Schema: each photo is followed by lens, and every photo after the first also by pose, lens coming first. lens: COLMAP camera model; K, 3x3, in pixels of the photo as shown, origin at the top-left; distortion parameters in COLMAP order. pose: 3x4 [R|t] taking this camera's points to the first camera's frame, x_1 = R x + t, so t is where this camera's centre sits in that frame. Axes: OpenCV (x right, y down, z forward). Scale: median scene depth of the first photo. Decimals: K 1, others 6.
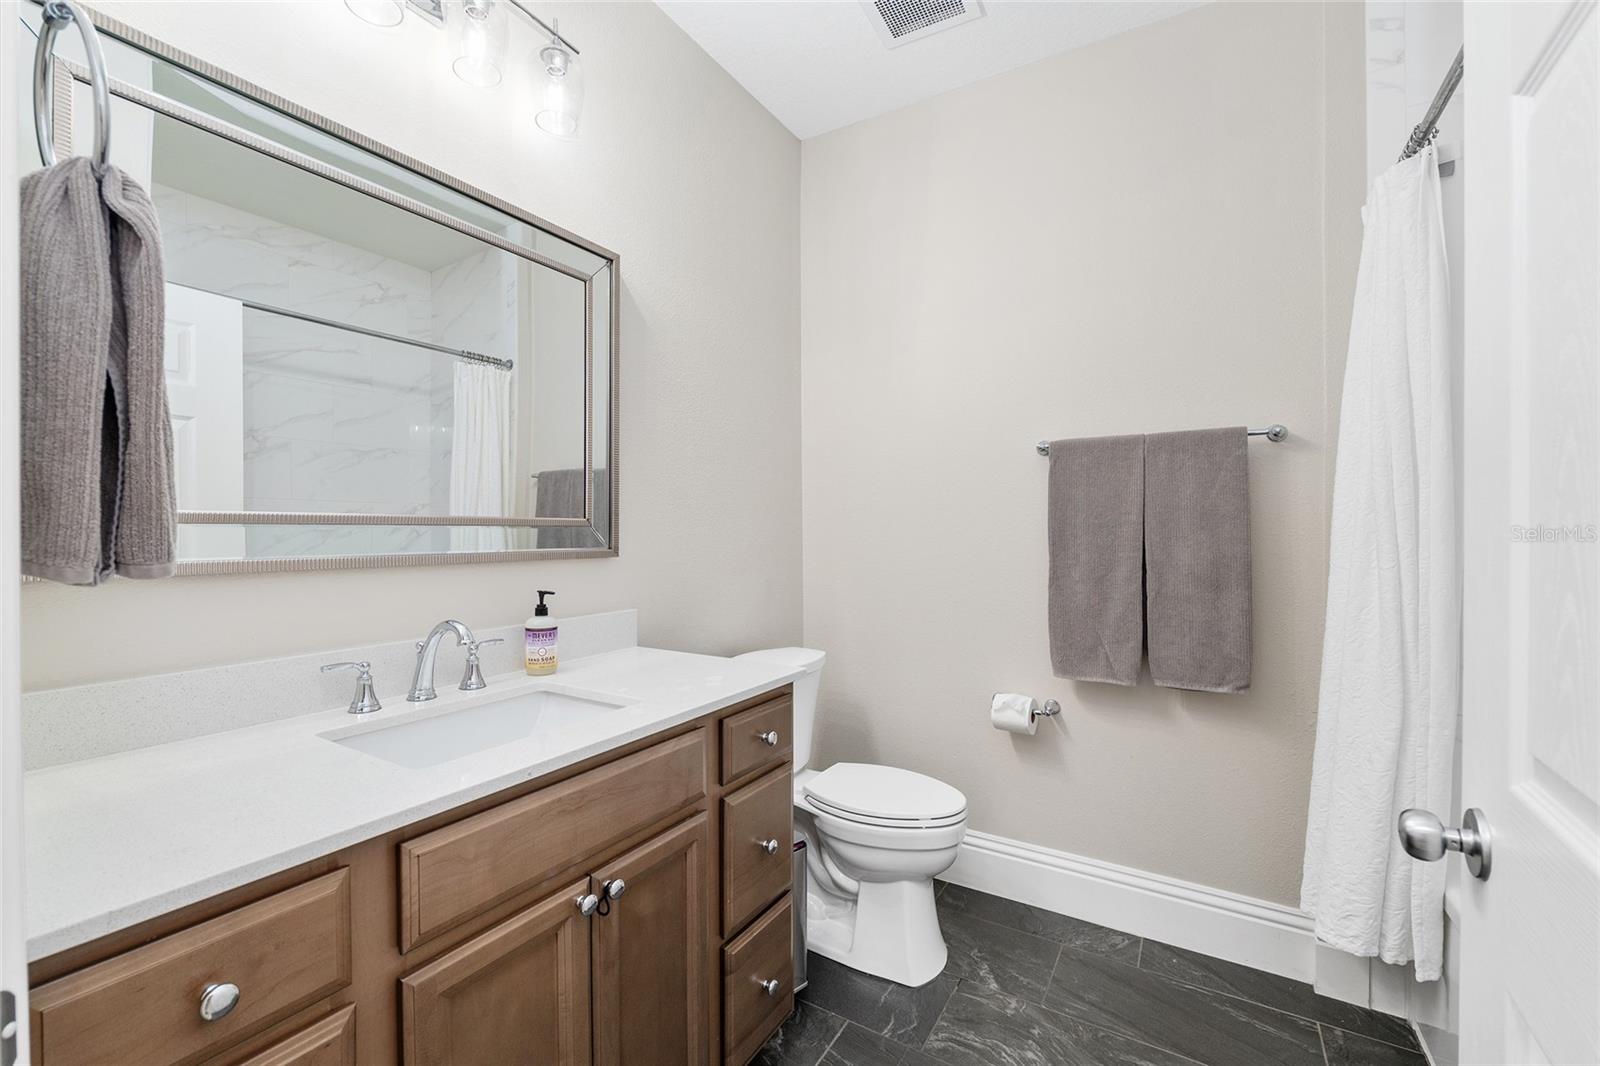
lens RADIAL K [[660.5, 0, 793.5], [0, 660.5, 532.2], [0, 0, 1]] dist [-0.012436, 0.000408]
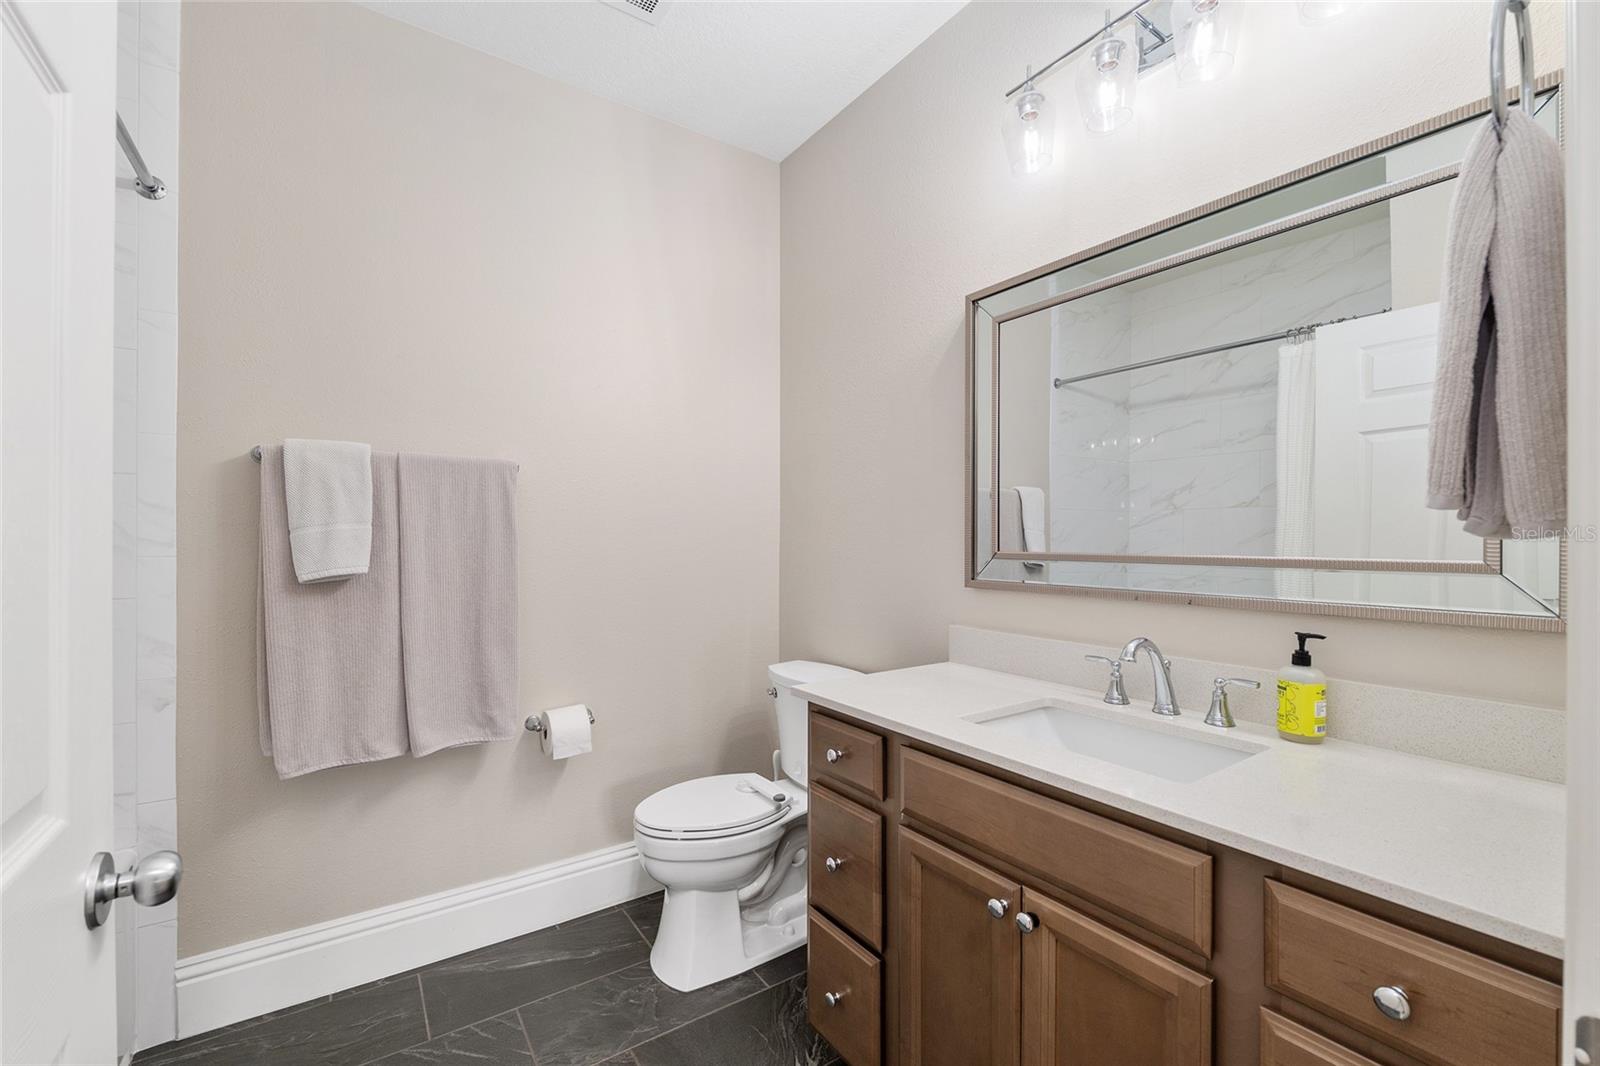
lens RADIAL K [[660.5, 0, 793.5], [0, 660.5, 532.2], [0, 0, 1]] dist [-0.012436, 0.000408]
pose [[-0.392211, -0.007415, -0.919845, 0.982256], [-0.000239, 0.999968, -0.007960, -0.041542], [0.919875, -0.002902, -0.392200, 1.321167]]
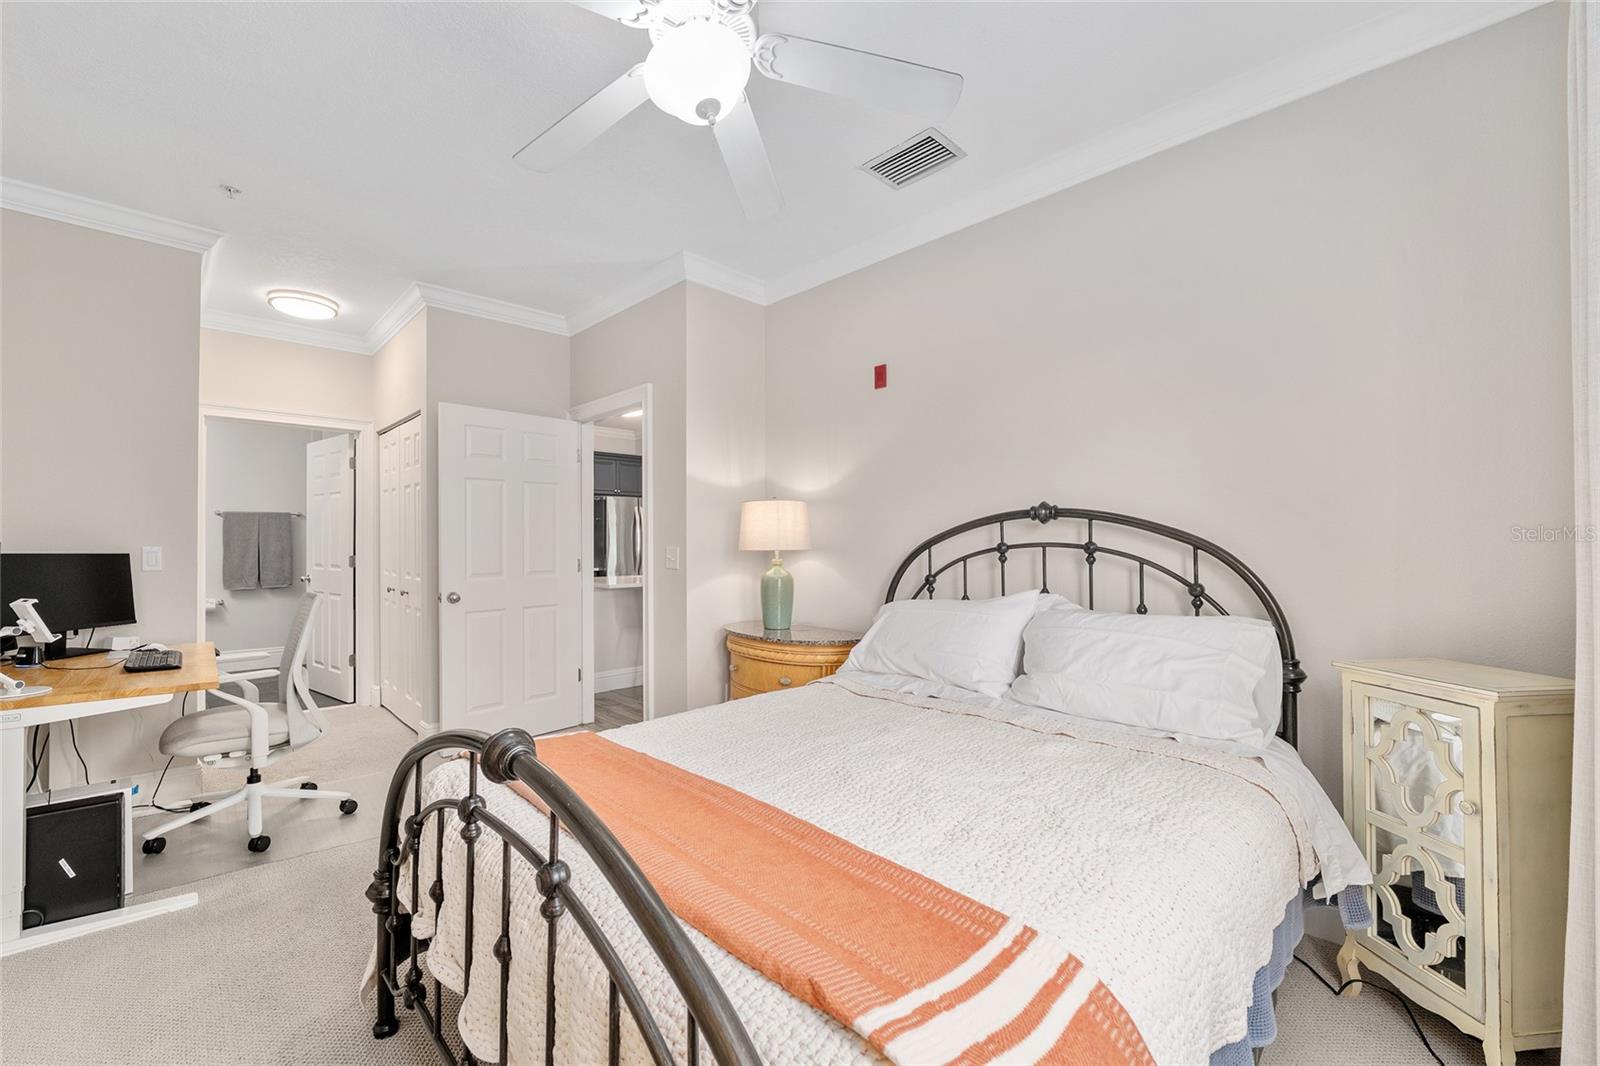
lens RADIAL K [[660.5, 0, 793.5], [0, 660.5, 532.2], [0, 0, 1]] dist [-0.012436, 0.000408]
pose [[0.243096, 0.007828, 0.969971, -1.913277], [0.002597, 0.999959, -0.008721, -0.012090], [-0.969999, 0.004639, 0.243065, -2.294614]]
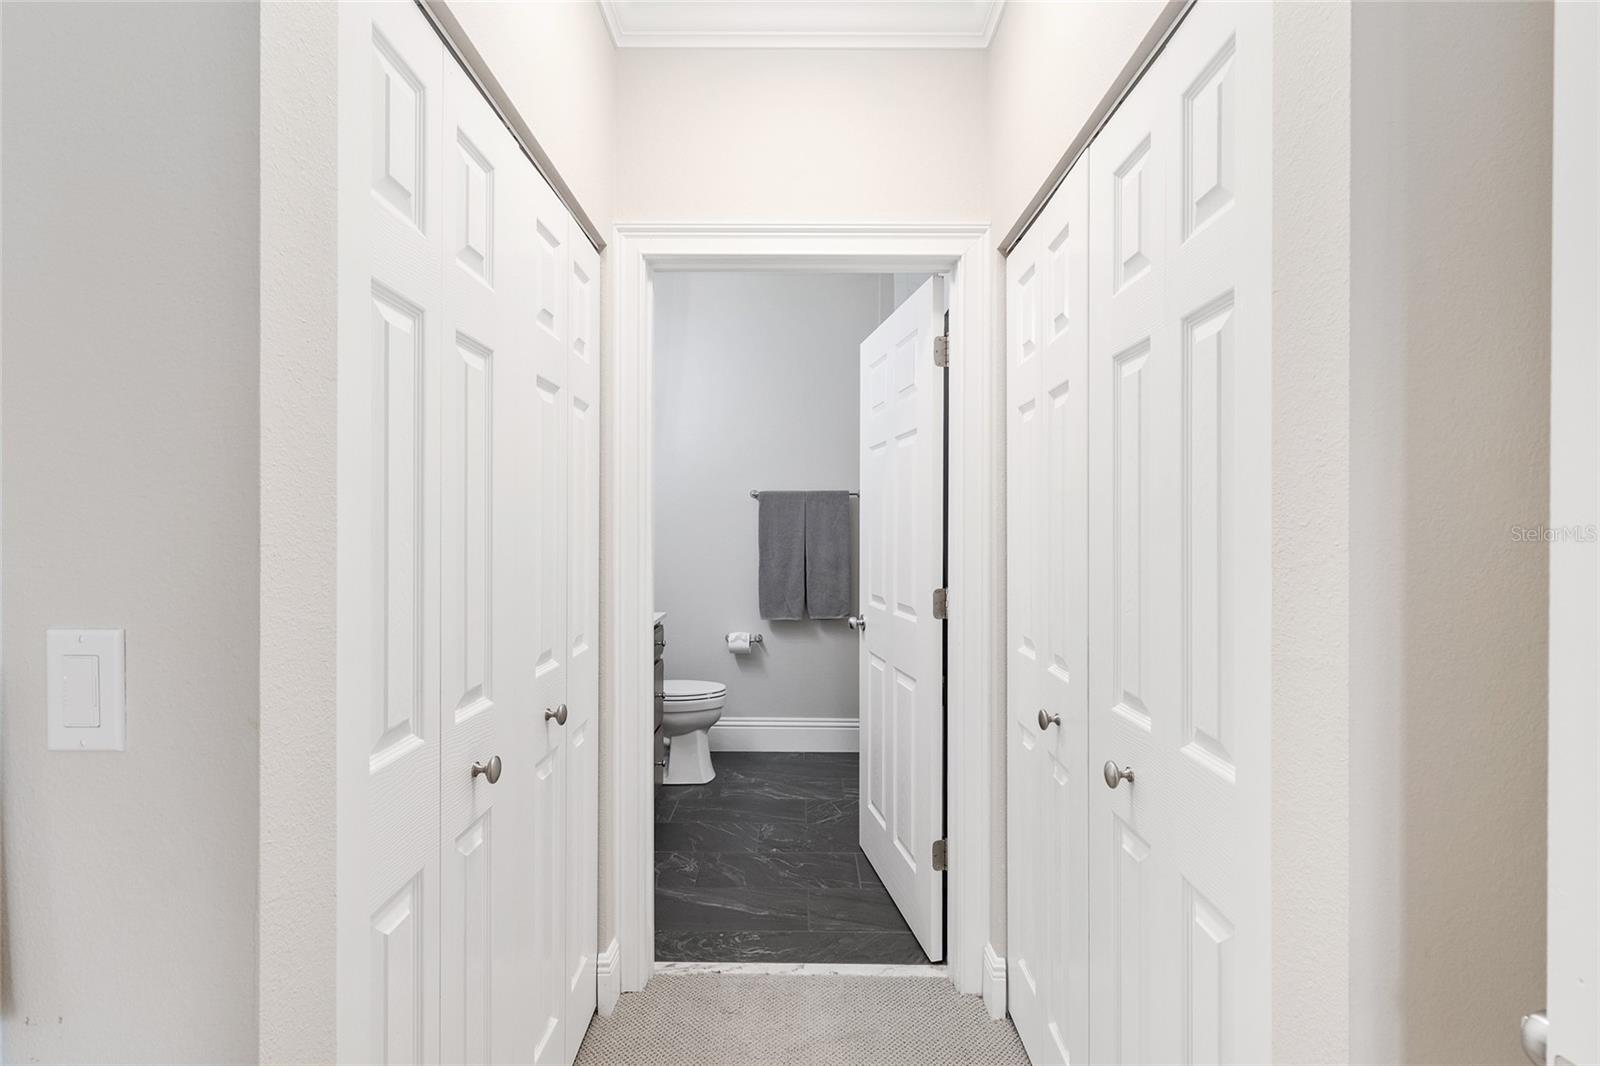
lens RADIAL K [[802.7, 0, 806.0], [0, 802.7, 532.8], [0, 0, 1]] dist [-0.000081, -0.000146]
pose [[0.842814, -0.001321, 0.538203, -0.714840], [-0.002510, 0.999976, 0.006385, -0.038018], [-0.538199, -0.006732, 0.842791, -0.965273]]
